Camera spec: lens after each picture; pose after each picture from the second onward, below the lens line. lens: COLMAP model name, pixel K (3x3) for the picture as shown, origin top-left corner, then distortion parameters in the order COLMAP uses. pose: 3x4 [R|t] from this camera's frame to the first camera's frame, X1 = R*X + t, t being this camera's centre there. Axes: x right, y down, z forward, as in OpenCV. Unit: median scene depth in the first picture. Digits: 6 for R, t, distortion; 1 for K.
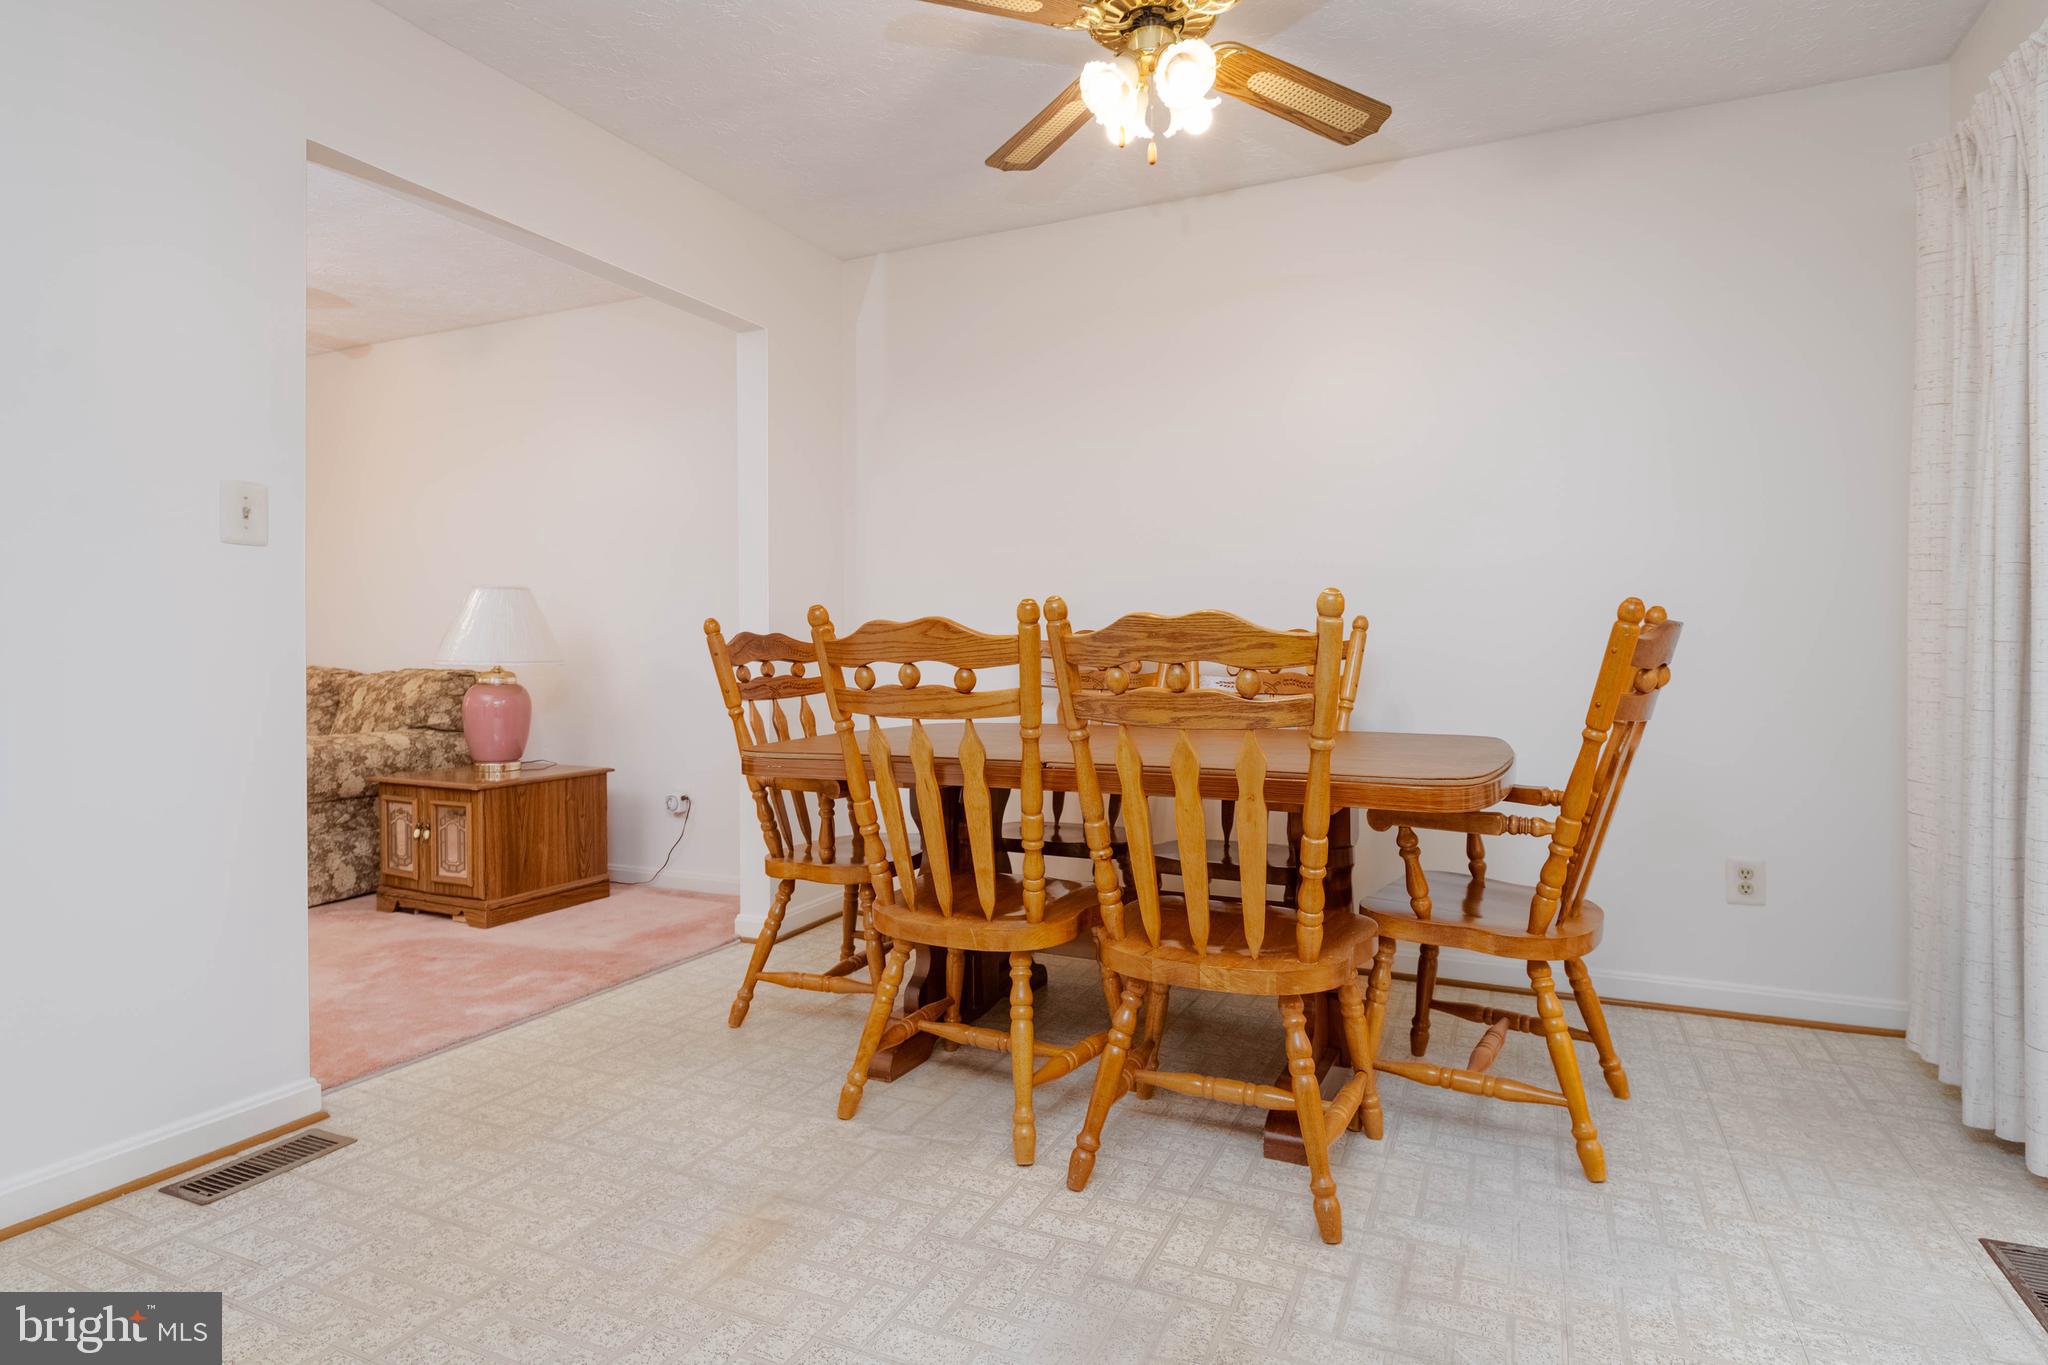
lens RADIAL K [[1081.9, 0, 1030.3], [0, 1081.9, 667.7], [0, 0, 1]] dist [0.006164, -0.007651]
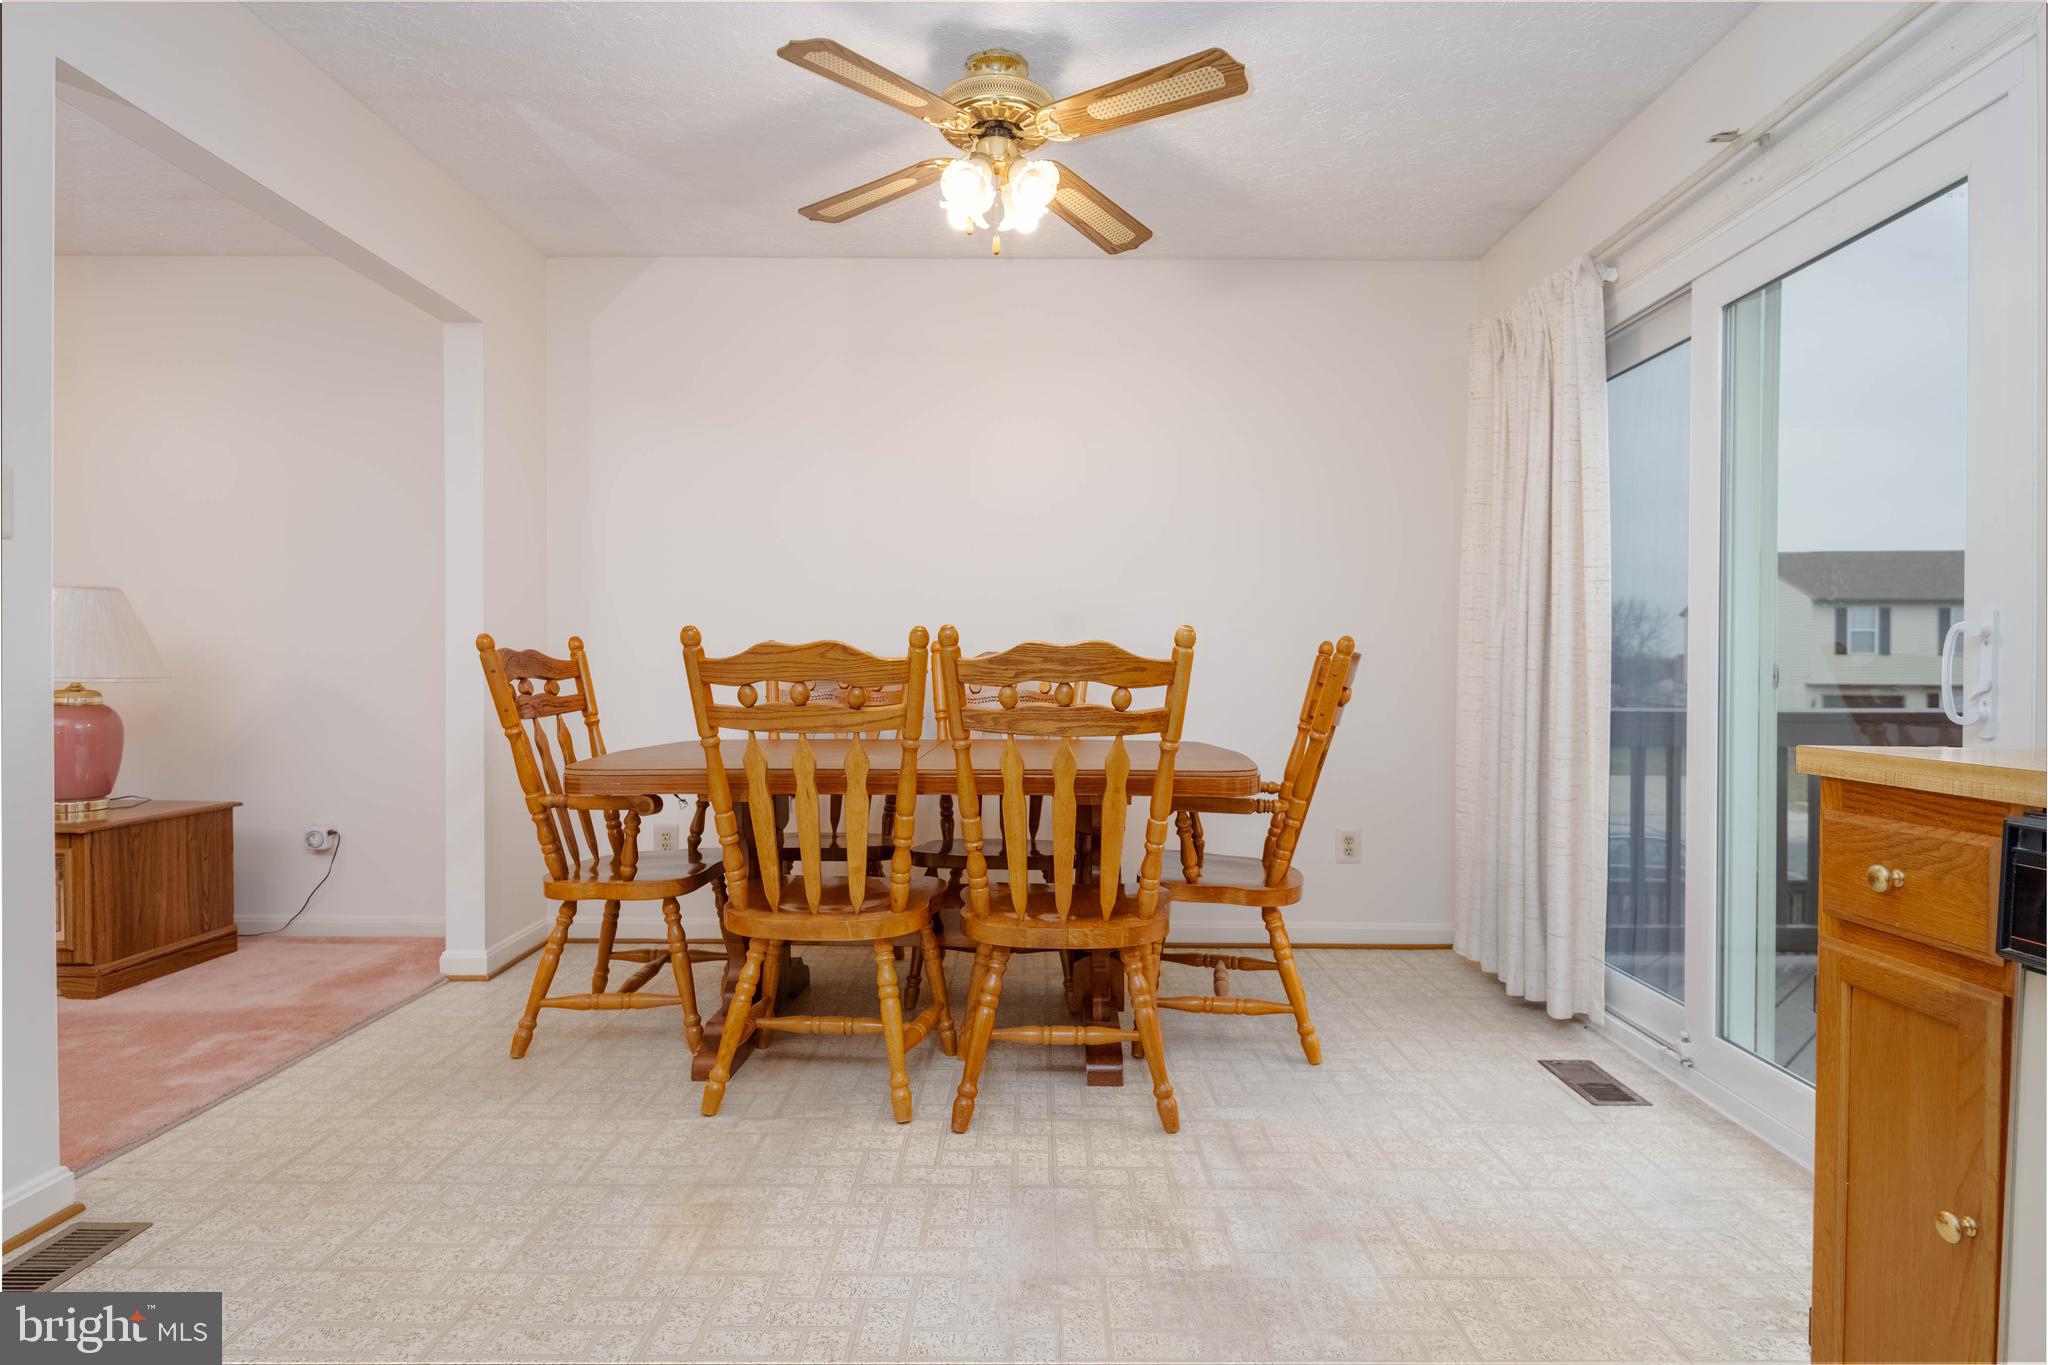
lens RADIAL K [[1090.5, 0, 1023.5], [0, 1090.5, 699.3], [0, 0, 1]] dist [0.013252, -0.015525]
pose [[0.913327, -0.003681, 0.407210, -0.269312], [-0.001433, 0.999924, 0.012254, -0.000398], [-0.407224, -0.011775, 0.913252, -0.072473]]
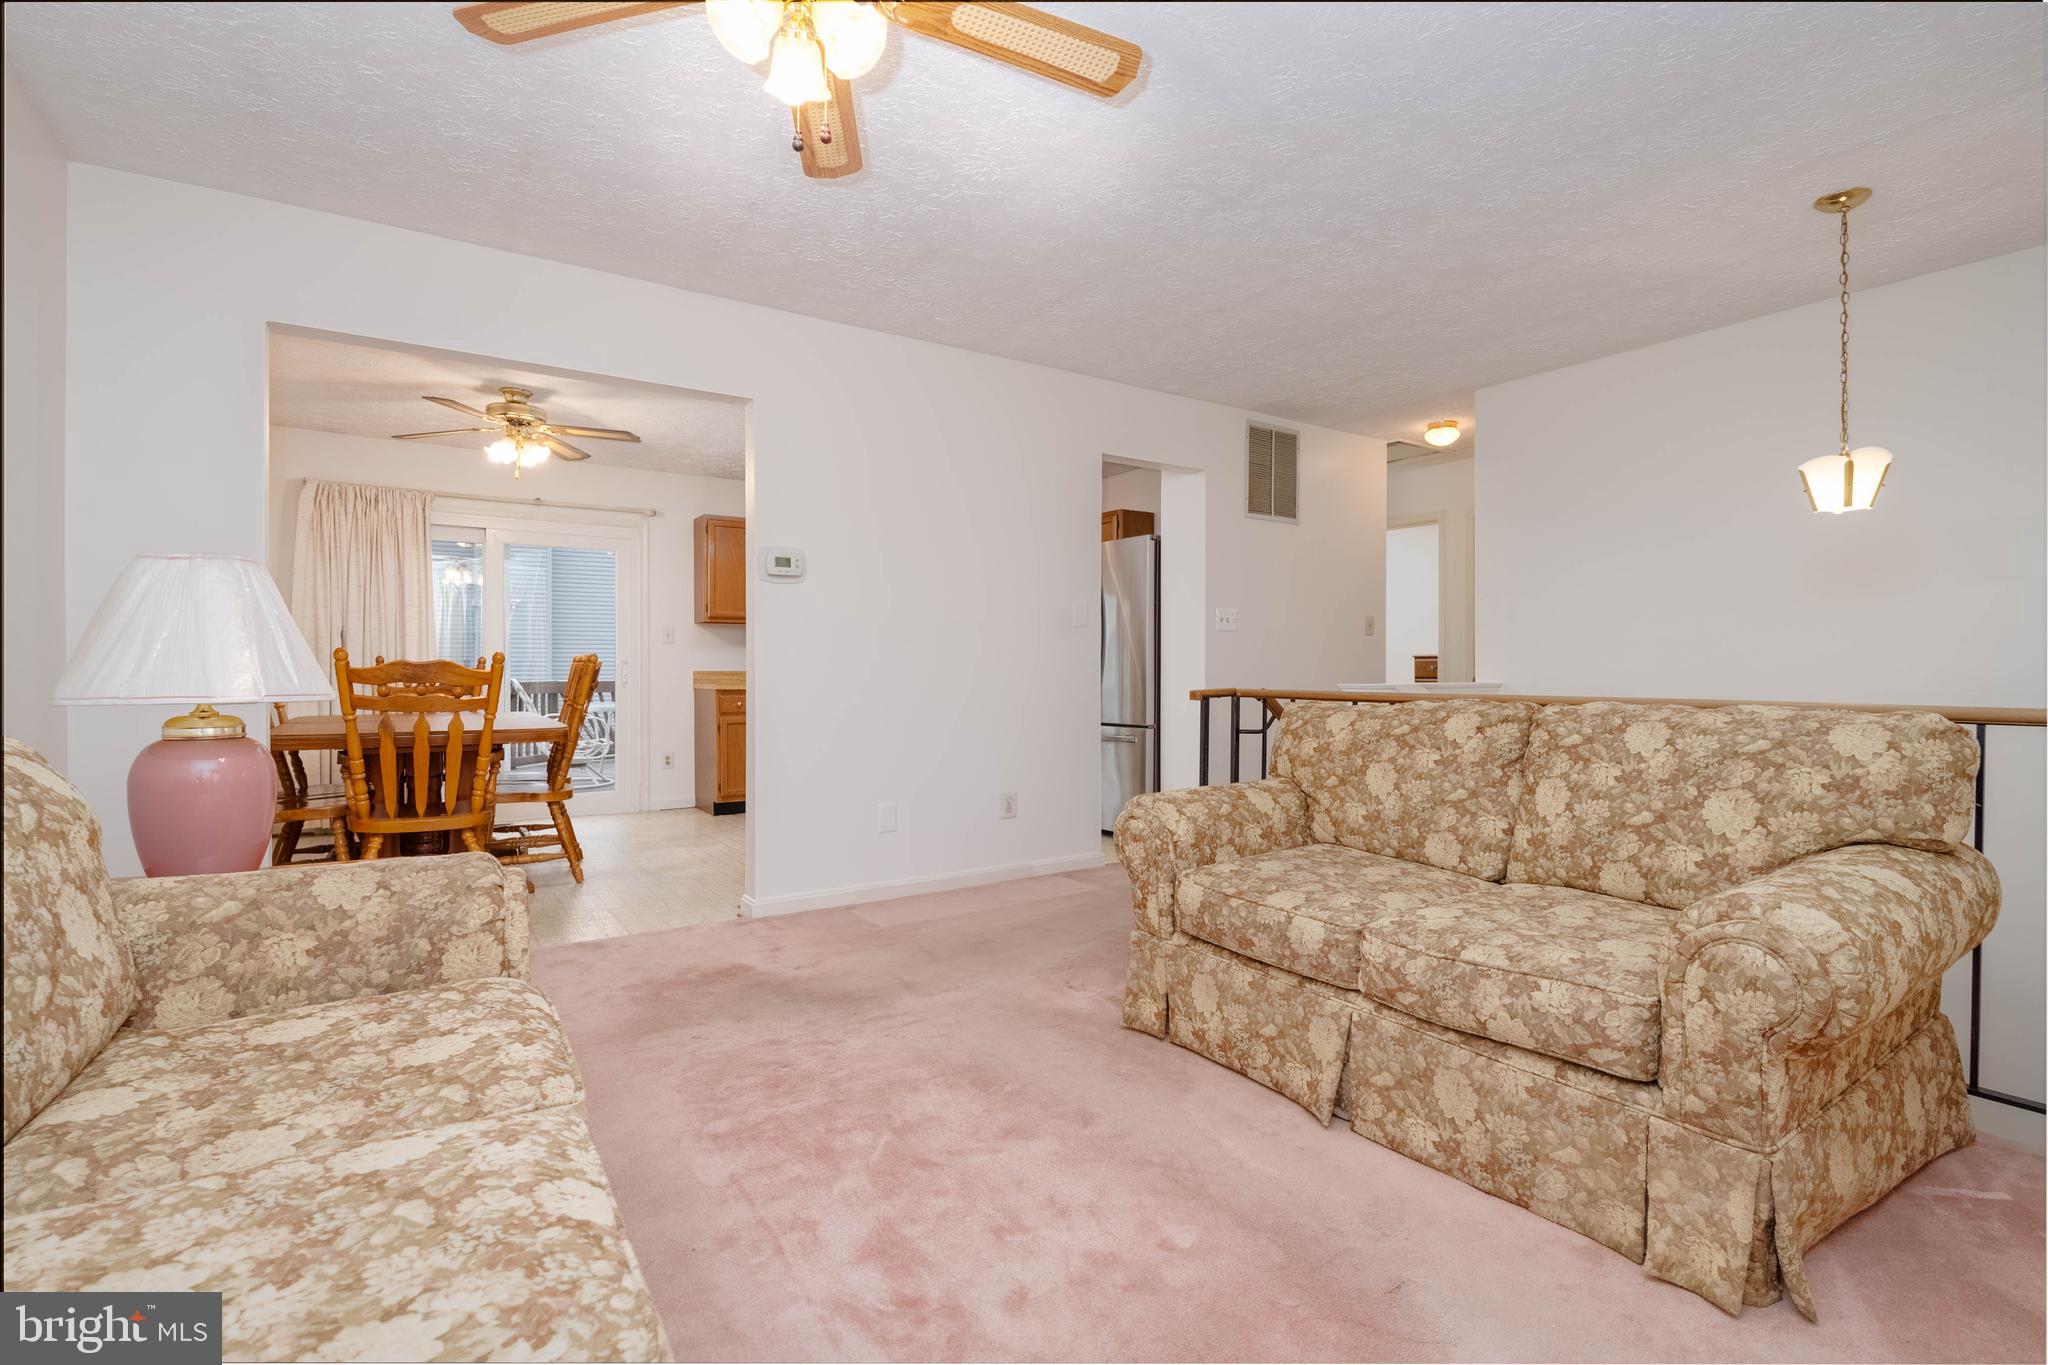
lens RADIAL K [[946.0, 0, 1032.2], [0, 946.0, 673.2], [0, 0, 1]] dist [0.000476, -0.009728]
pose [[-0.853572, -0.006089, 0.520939, -1.693372], [0.001253, 0.999905, 0.013740, -0.035858], [-0.520973, 0.012381, -0.853483, 1.843030]]
